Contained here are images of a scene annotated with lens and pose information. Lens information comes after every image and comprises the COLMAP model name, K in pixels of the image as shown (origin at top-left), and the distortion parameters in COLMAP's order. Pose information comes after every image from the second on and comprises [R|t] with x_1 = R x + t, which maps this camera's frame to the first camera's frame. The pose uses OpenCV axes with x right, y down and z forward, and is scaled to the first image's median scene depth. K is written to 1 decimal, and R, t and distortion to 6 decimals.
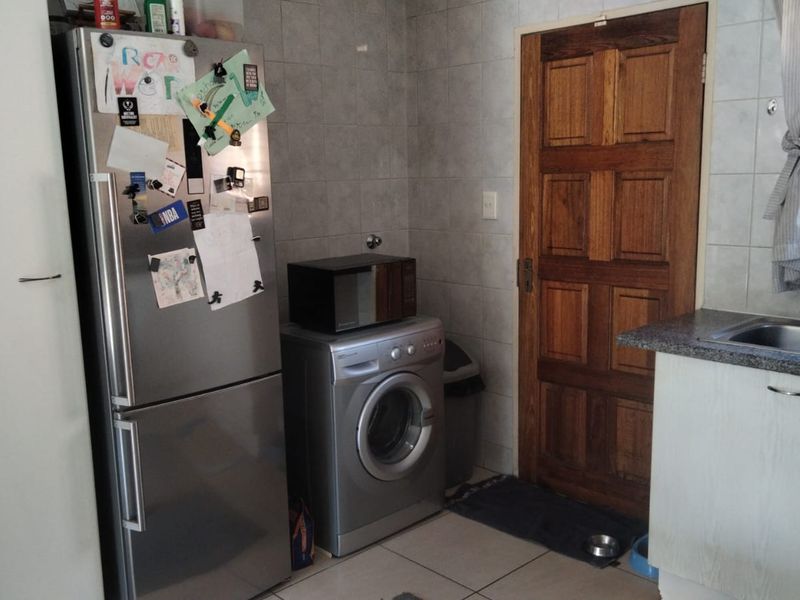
lens RADIAL K [[795.1, 0, 382.0], [0, 795.1, 302.1], [0, 0, 1]] dist [0.089548, -0.126795]
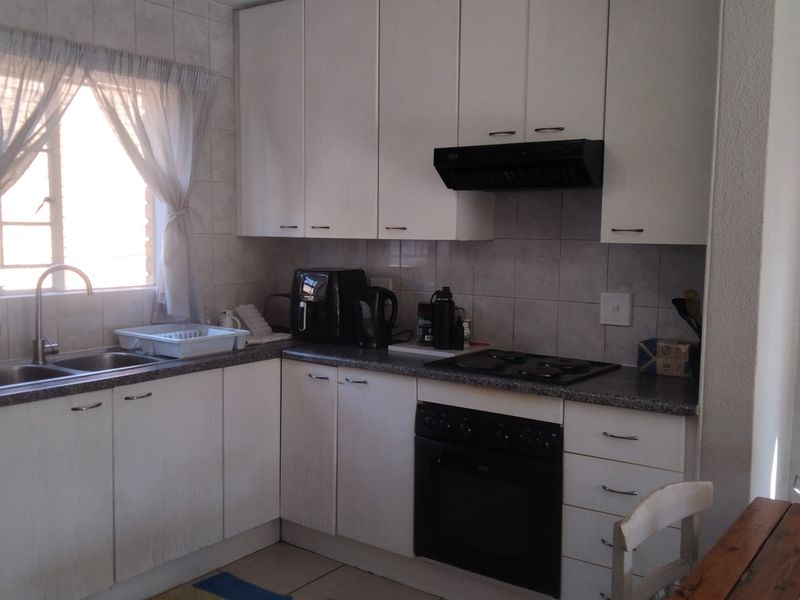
lens RADIAL K [[795.1, 0, 382.0], [0, 795.1, 302.1], [0, 0, 1]] dist [0.089548, -0.126795]
pose [[-0.179700, -0.062522, 0.981733, -0.582475], [0.162021, 0.982468, 0.092226, -0.065357], [-0.970287, 0.175634, -0.166420, 0.545488]]
